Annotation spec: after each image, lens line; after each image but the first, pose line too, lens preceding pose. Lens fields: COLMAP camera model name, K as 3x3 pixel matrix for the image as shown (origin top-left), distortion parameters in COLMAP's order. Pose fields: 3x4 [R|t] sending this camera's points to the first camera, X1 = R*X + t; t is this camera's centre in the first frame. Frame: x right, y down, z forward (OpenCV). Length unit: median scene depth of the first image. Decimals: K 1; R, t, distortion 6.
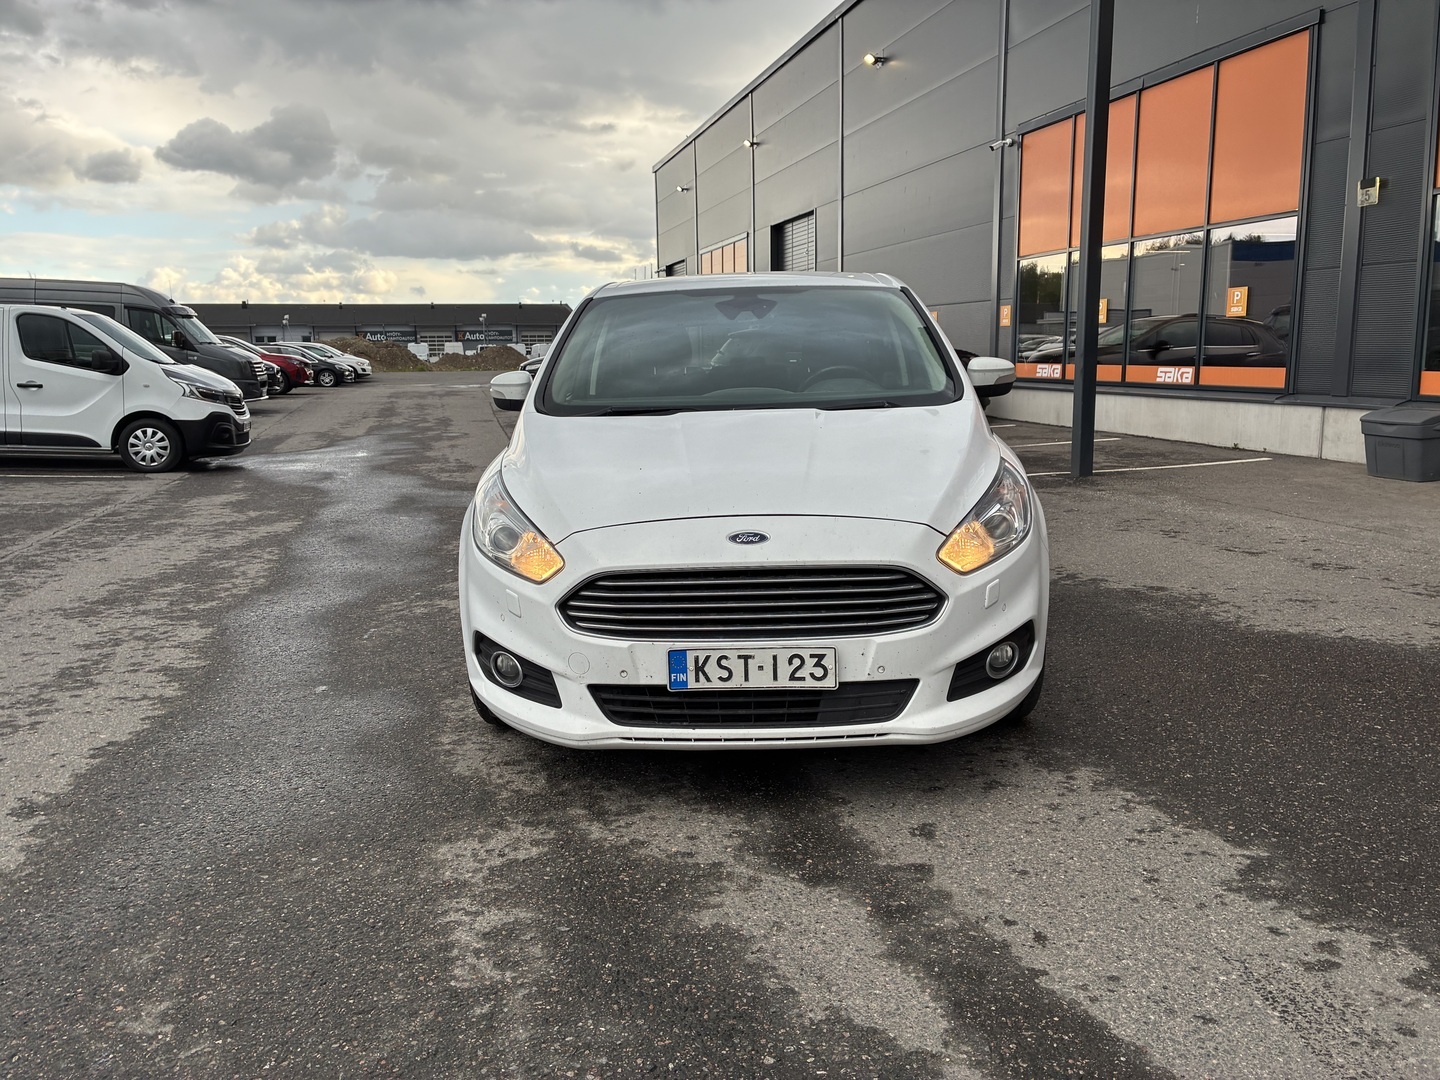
lens RADIAL K [[1093.1, 0, 718.6], [0, 1093.1, 530.1], [0, 0, 1]] dist [0.045512, -0.057342]
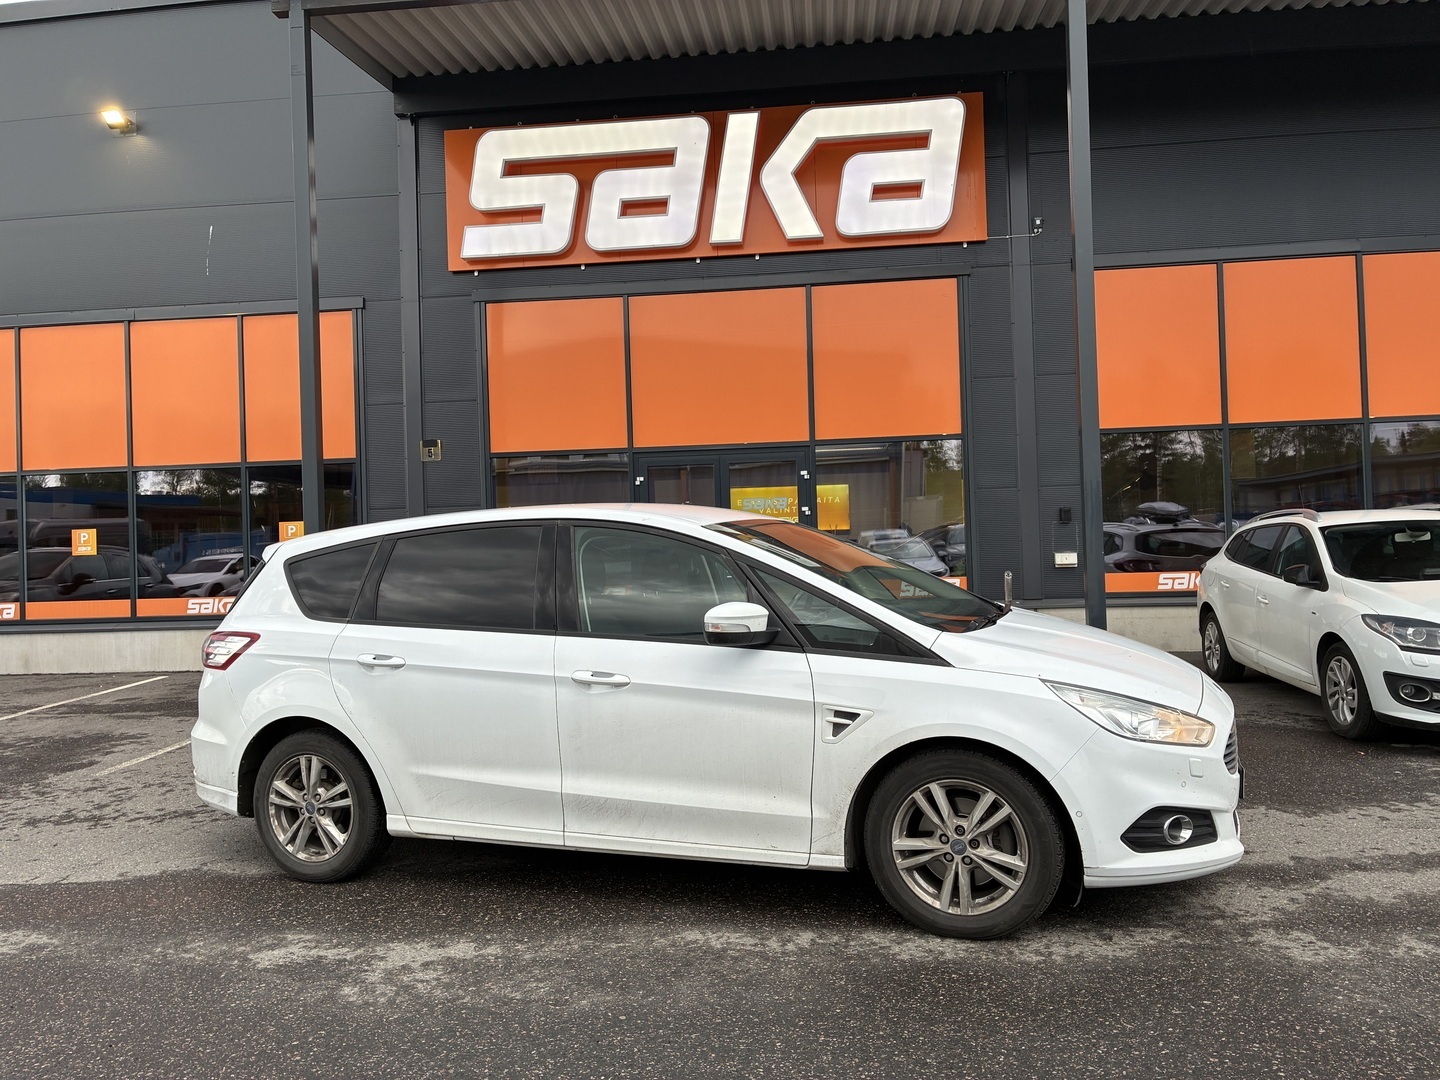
lens RADIAL K [[1093.1, 0, 709.8], [0, 1093.1, 545.5], [0, 0, 1]] dist [0.045512, -0.057342]
pose [[0.341975, 0.001265, 0.939708, -1.641912], [0.180129, 0.981367, -0.066872, -0.211282], [-0.922283, 0.192137, 0.335376, 1.088382]]
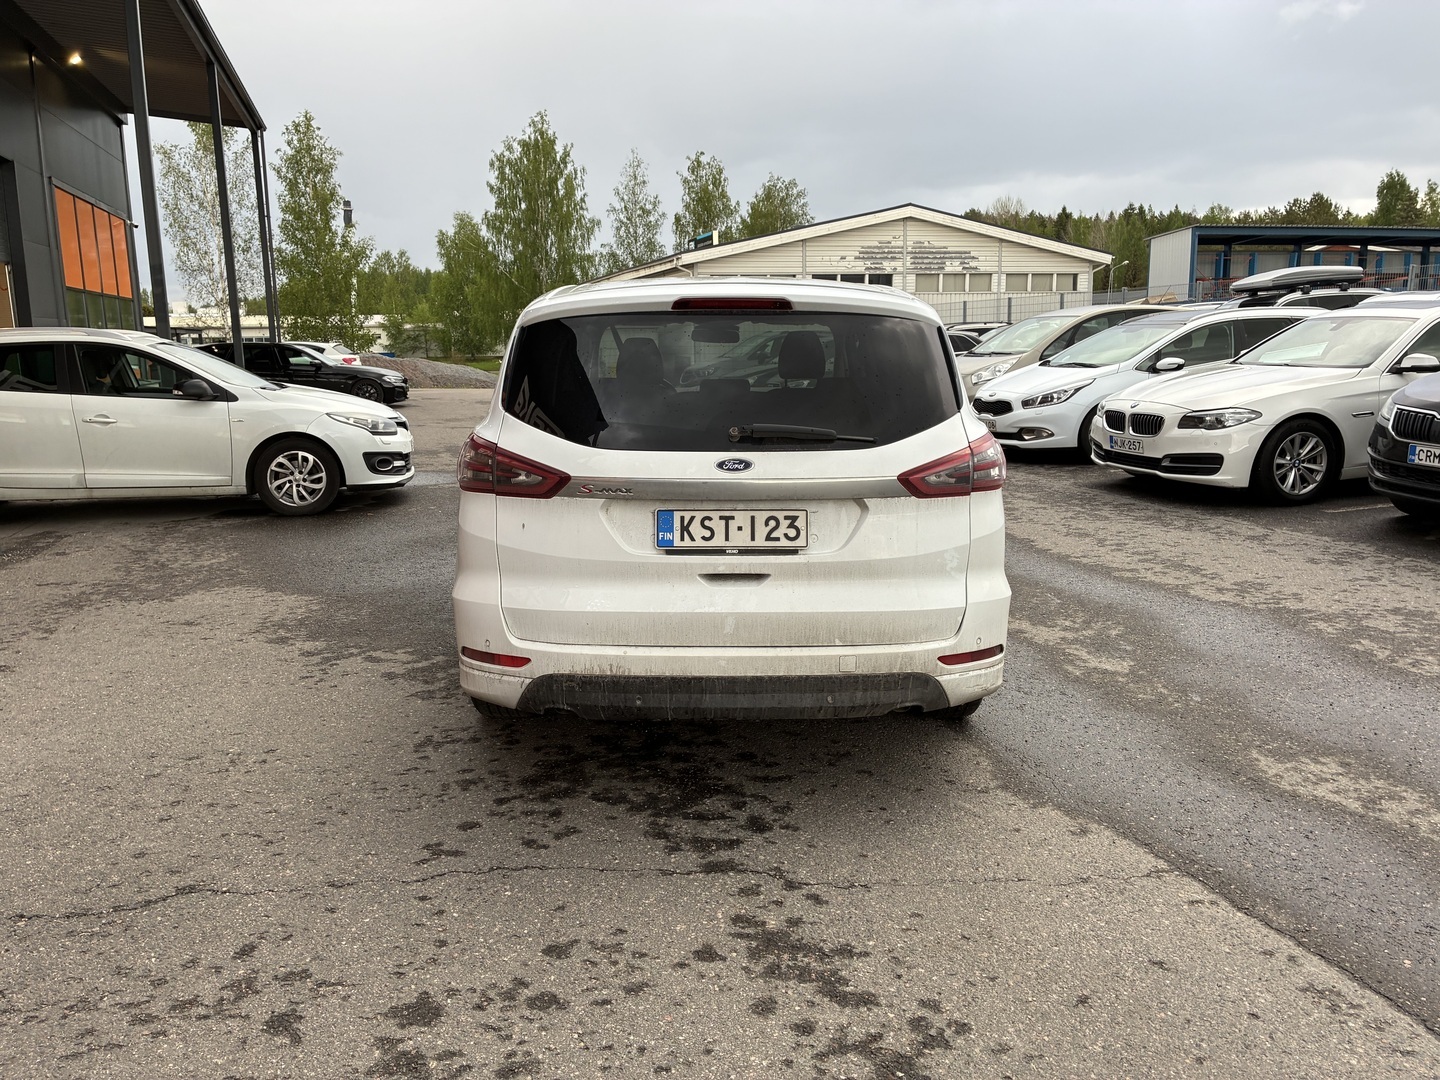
lens RADIAL K [[1093.1, 0, 707.0], [0, 1093.1, 535.8], [0, 0, 1]] dist [0.045512, -0.057342]
pose [[-0.998863, 0.038048, -0.028707, 0.131695], [0.026175, 0.941227, 0.336760, -0.645851], [0.039832, 0.335626, -0.941153, 3.627096]]
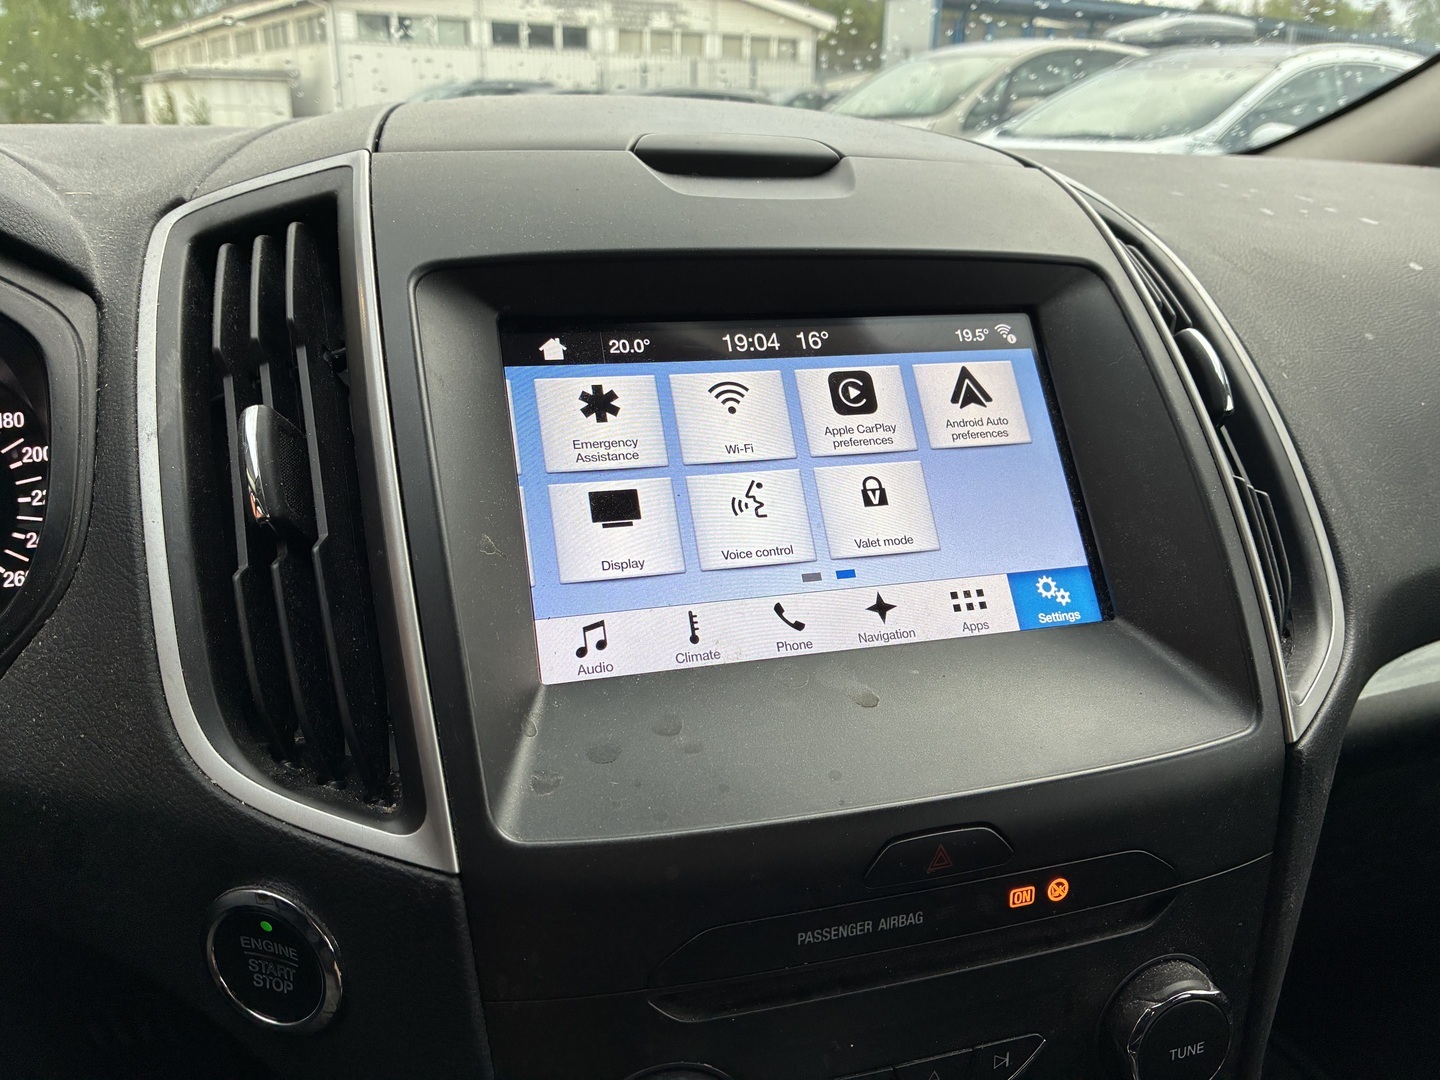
lens RADIAL K [[1093.1, 0, 714.2], [0, 1093.1, 544.4], [0, 0, 1]] dist [0.045512, -0.057342]
pose [[-0.946770, 0.117442, -0.299724, 0.062465], [-0.053227, 0.861147, 0.505561, -0.204701], [0.317480, 0.494604, -0.809057, 1.594520]]
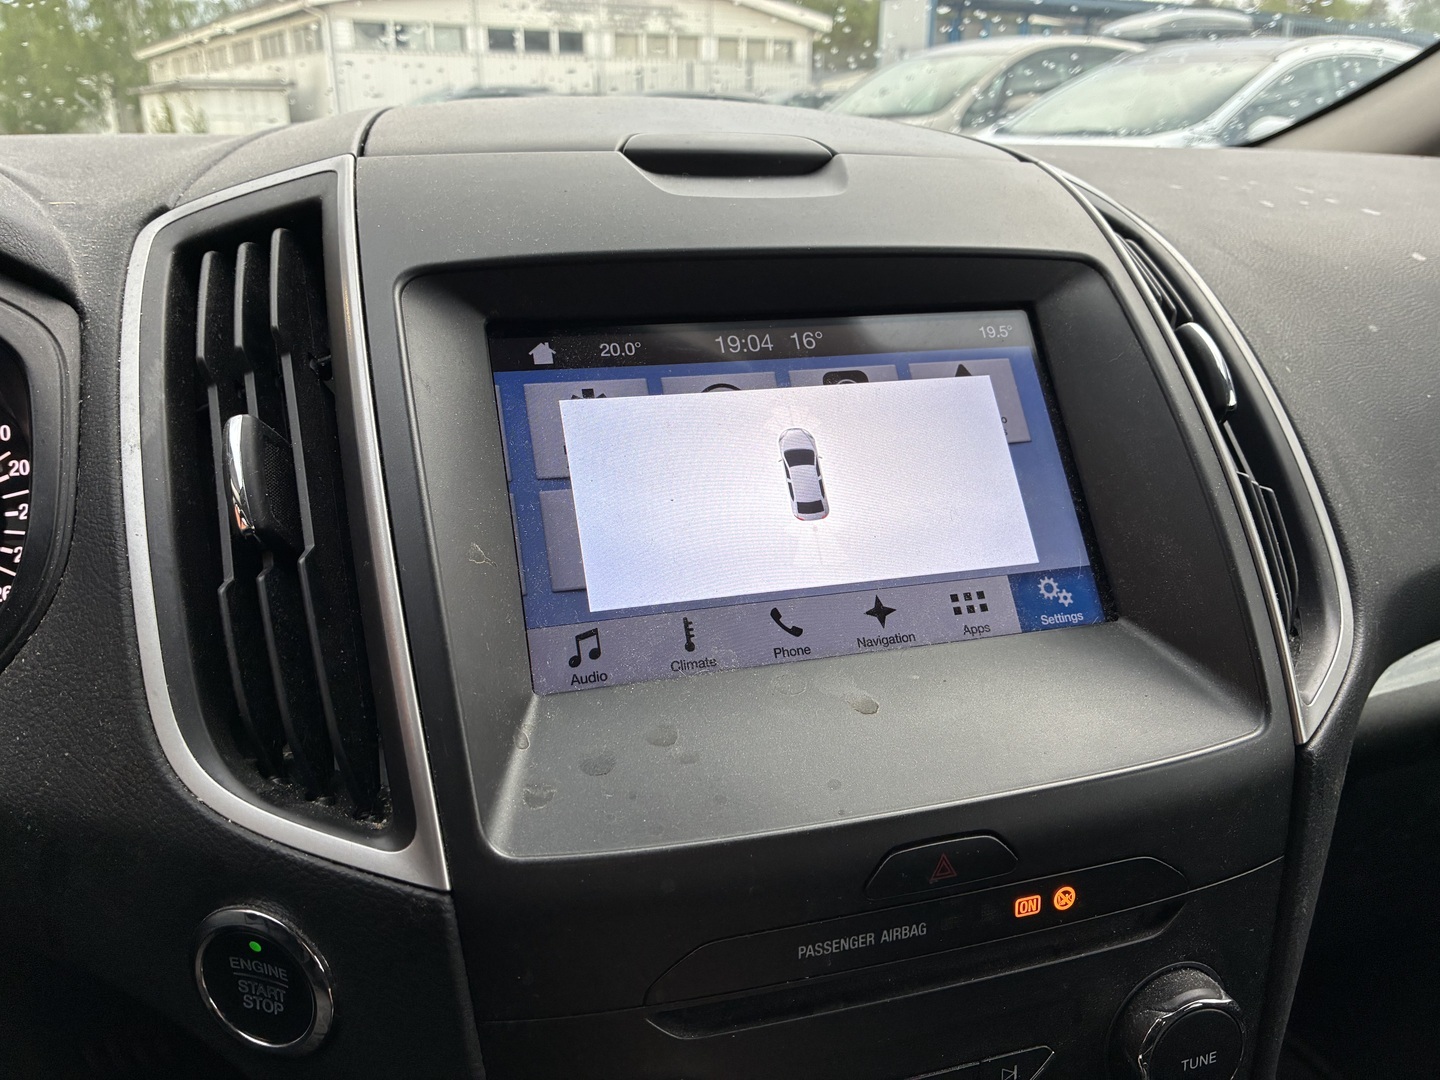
lens RADIAL K [[1093.1, 0, 711.2], [0, 1093.1, 543.5], [0, 0, 1]] dist [0.045512, -0.057342]
pose [[-0.946598, 0.129811, -0.295129, 0.060675], [-0.038655, 0.863072, 0.503599, -0.203835], [0.320090, 0.488114, -0.811965, 1.592589]]
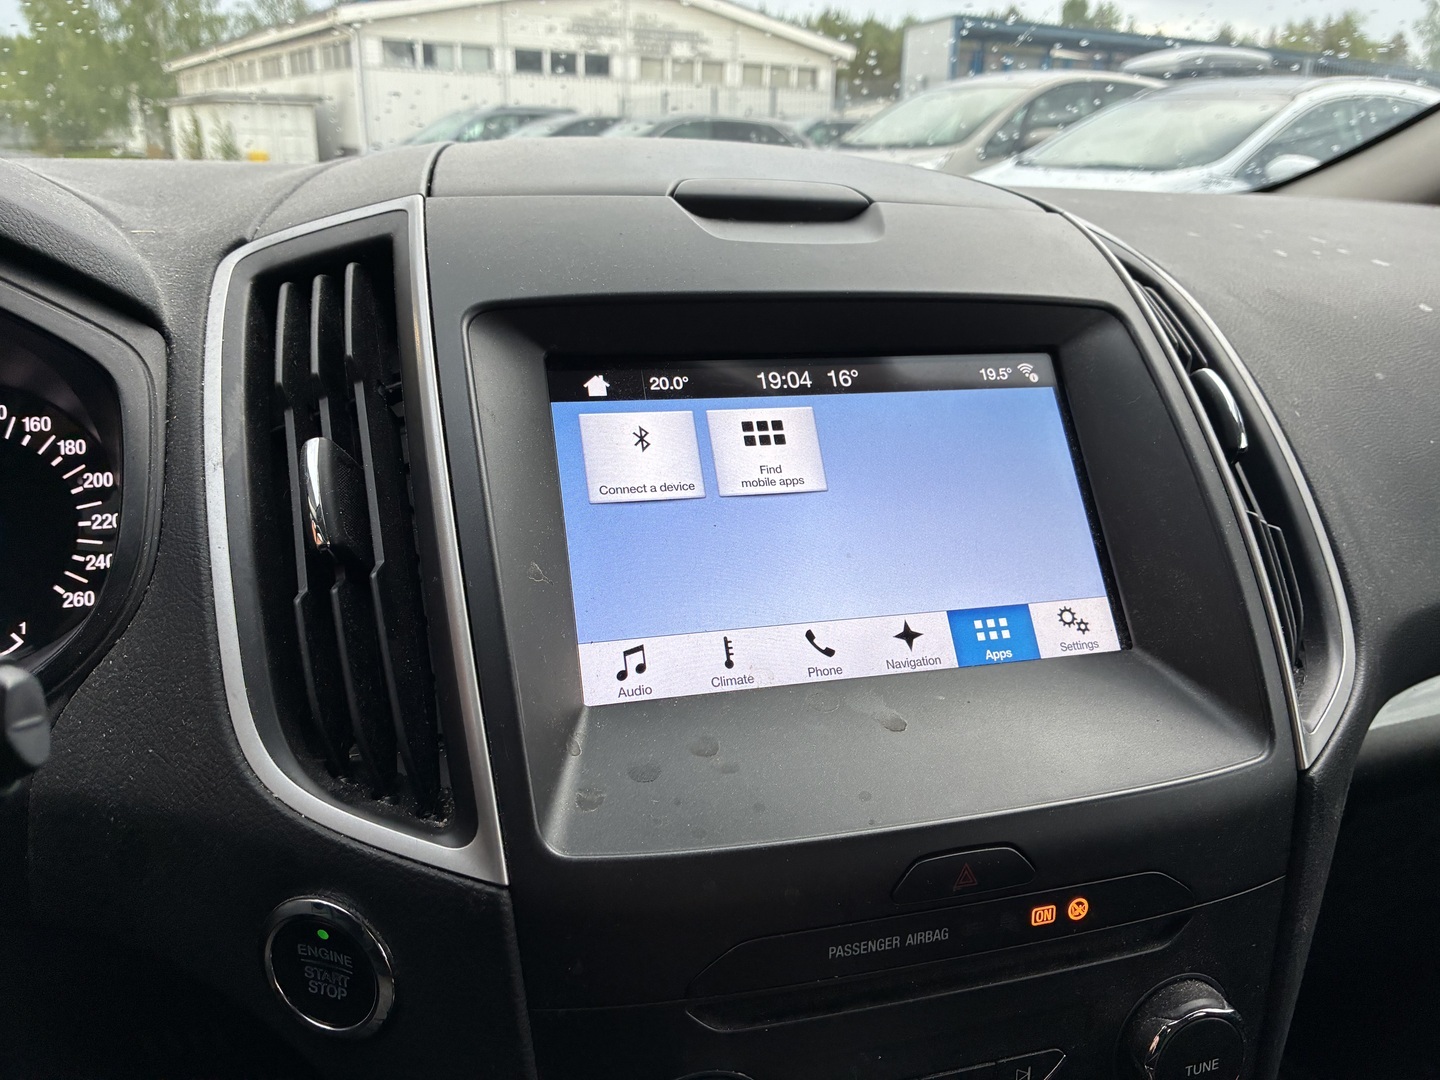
lens RADIAL K [[1093.1, 0, 724.9], [0, 1093.1, 543.7], [0, 0, 1]] dist [0.045512, -0.057342]
pose [[-0.949177, 0.102149, -0.297706, 0.066803], [-0.058962, 0.871416, 0.486988, -0.208514], [0.309171, 0.479791, -0.821105, 1.598594]]
